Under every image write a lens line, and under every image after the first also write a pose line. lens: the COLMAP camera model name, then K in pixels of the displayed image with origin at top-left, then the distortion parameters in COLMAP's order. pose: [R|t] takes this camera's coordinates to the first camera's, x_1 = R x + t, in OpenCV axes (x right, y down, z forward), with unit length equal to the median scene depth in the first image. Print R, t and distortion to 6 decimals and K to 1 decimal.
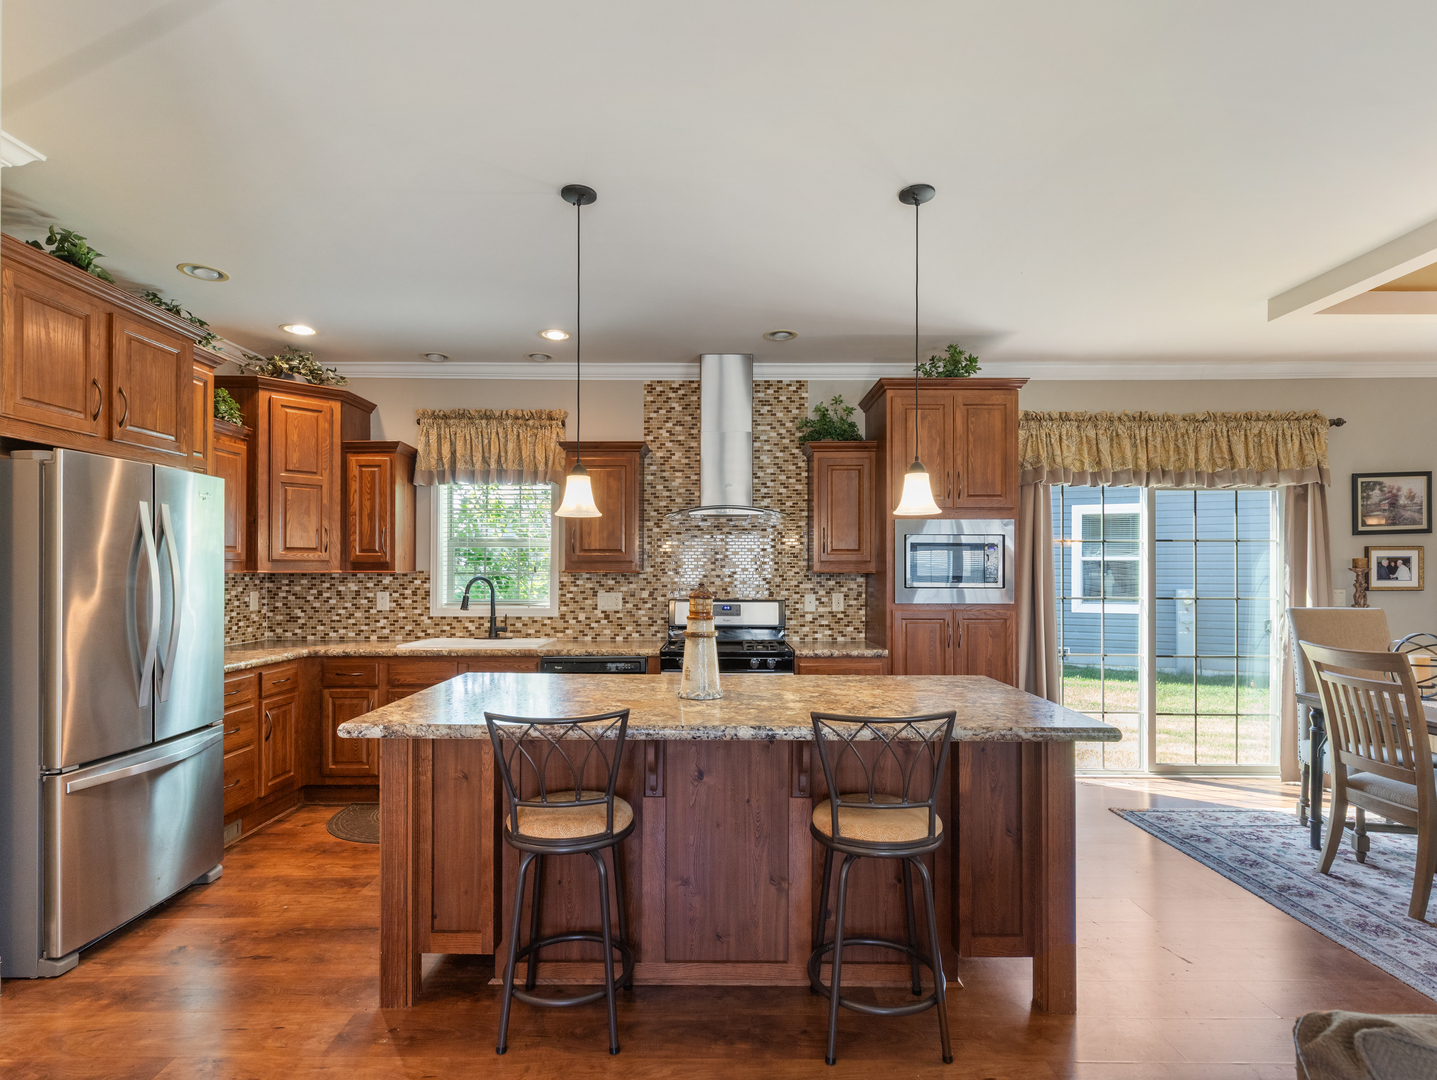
lens RADIAL K [[727.5, 0, 712.5], [0, 727.5, 541.3], [0, 0, 1]] dist [0.001027, 0.000481]
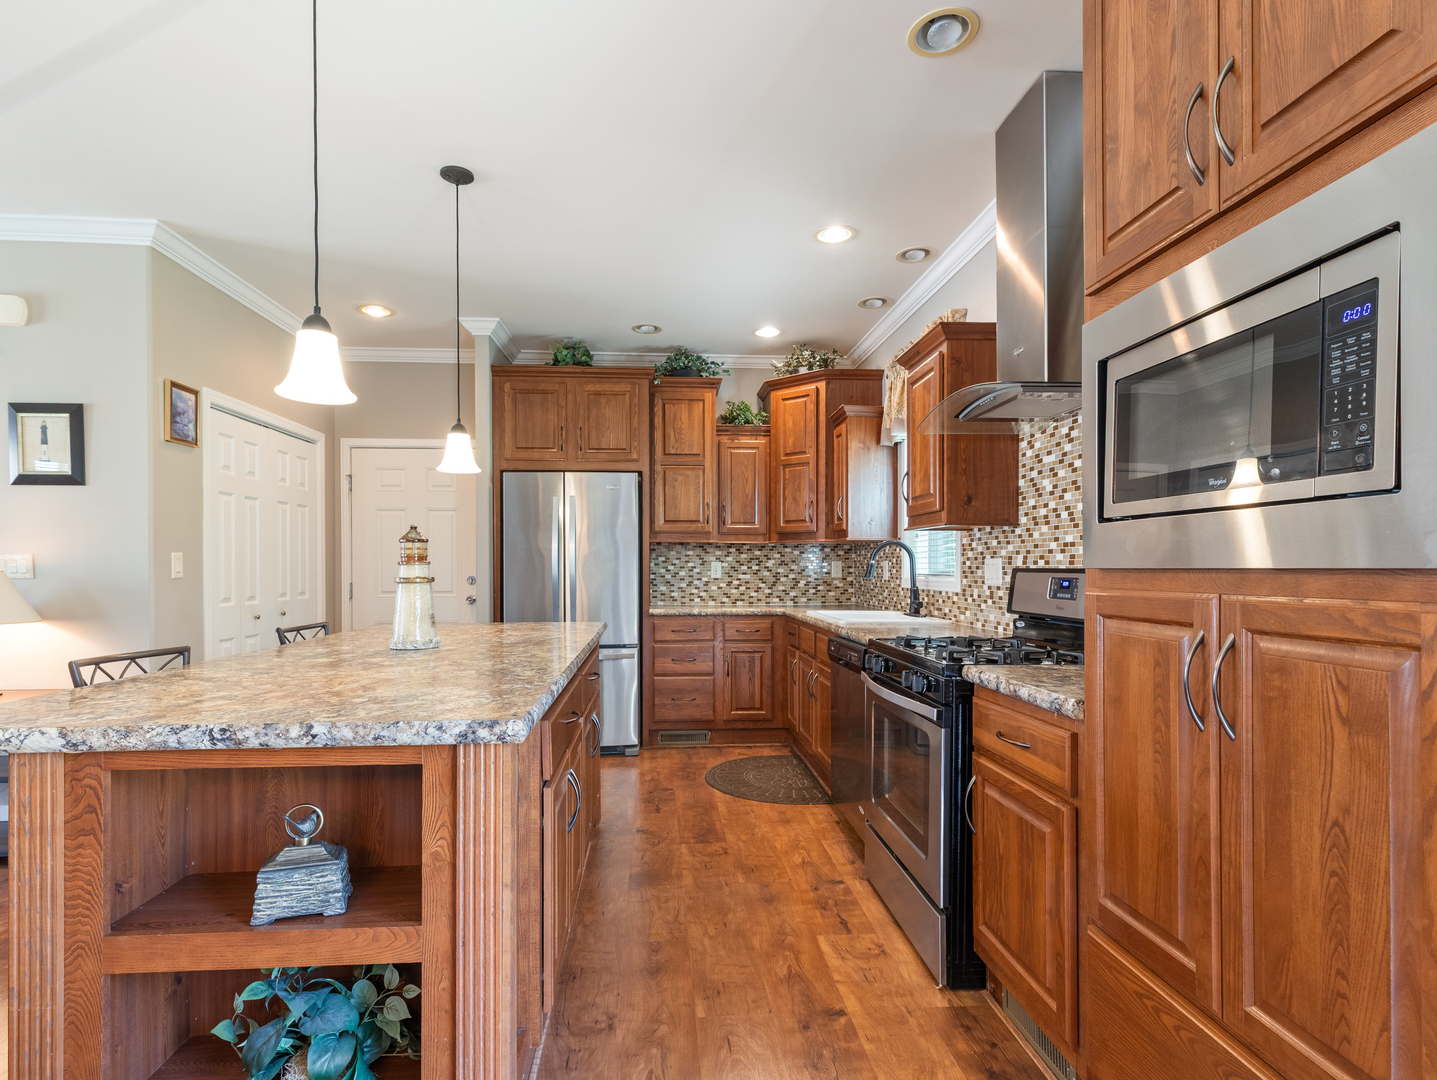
lens RADIAL K [[726.6, 0, 714.8], [0, 726.6, 566.4], [0, 0, 1]] dist [-0.000833, -0.000697]
pose [[0.084080, 0.000961, -0.996459, 0.530496], [0.039028, 0.999229, 0.004257, 0.069189], [0.995694, -0.039247, 0.083977, 0.756140]]
